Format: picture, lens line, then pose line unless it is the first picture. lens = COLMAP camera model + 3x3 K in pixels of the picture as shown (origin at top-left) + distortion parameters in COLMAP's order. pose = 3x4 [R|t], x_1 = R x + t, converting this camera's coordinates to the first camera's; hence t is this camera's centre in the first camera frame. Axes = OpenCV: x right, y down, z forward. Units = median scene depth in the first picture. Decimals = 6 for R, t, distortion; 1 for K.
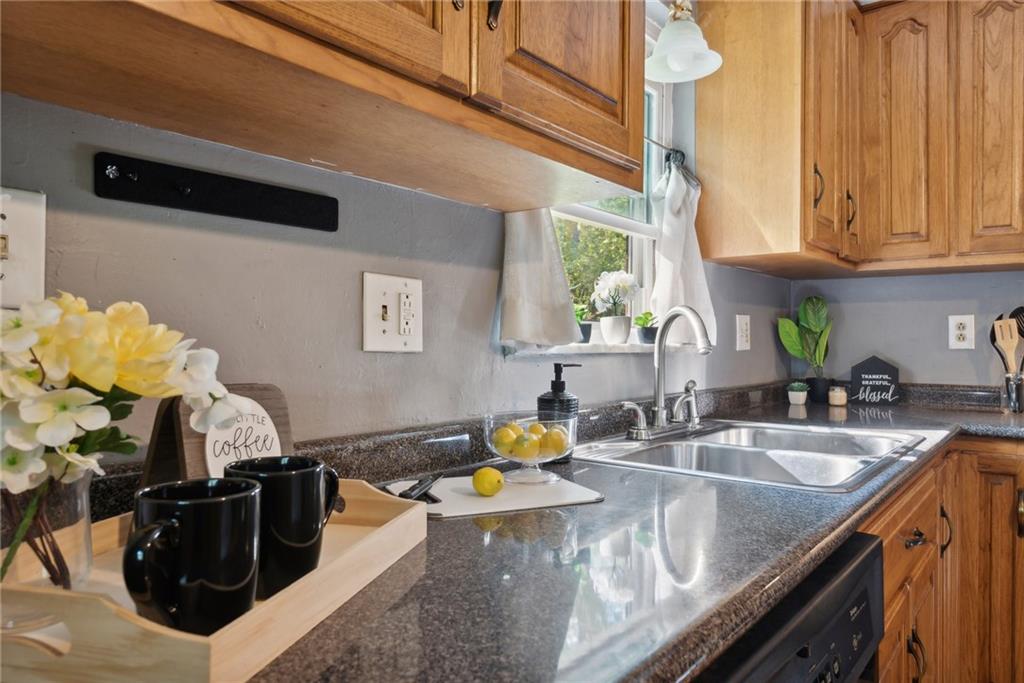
lens RADIAL K [[702.0, 0, 512.0], [0, 702.0, 341.5], [0, 0, 1]] dist [-0.000436, -0.000179]
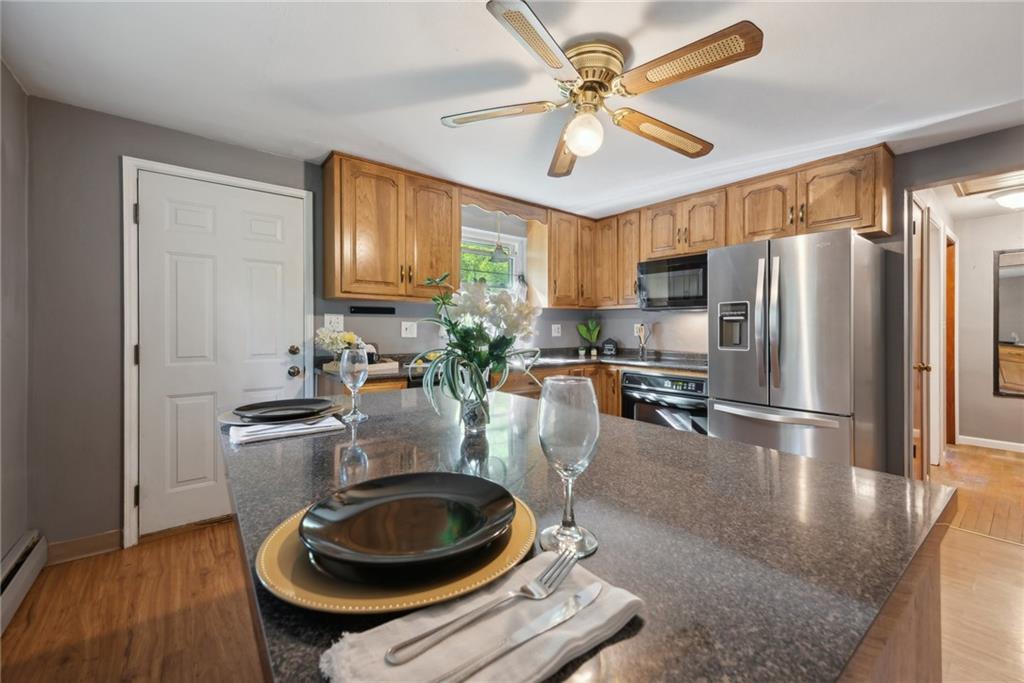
lens RADIAL K [[395.0, 0, 507.7], [0, 395.0, 336.7], [0, 0, 1]] dist [0.001882, 0.000122]
pose [[0.960731, 0.008051, -0.277366, 0.997216], [-0.001212, 0.999691, 0.024818, -0.044379], [0.277480, -0.023507, 0.960444, -1.162779]]
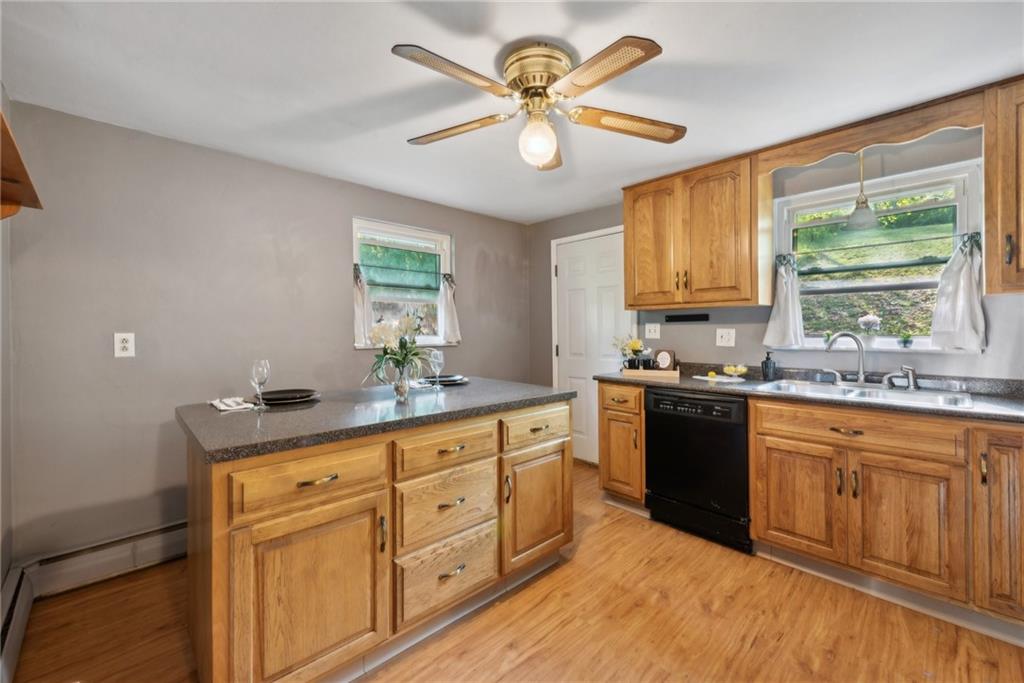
lens RADIAL K [[414.1, 0, 511.0], [0, 414.1, 336.8], [0, 0, 1]] dist [0.015986, -0.000187]
pose [[-0.158186, 0.005174, -0.987396, 2.025947], [-0.000557, 0.999986, 0.005329, -0.045566], [0.987409, 0.001393, -0.158181, 0.075062]]
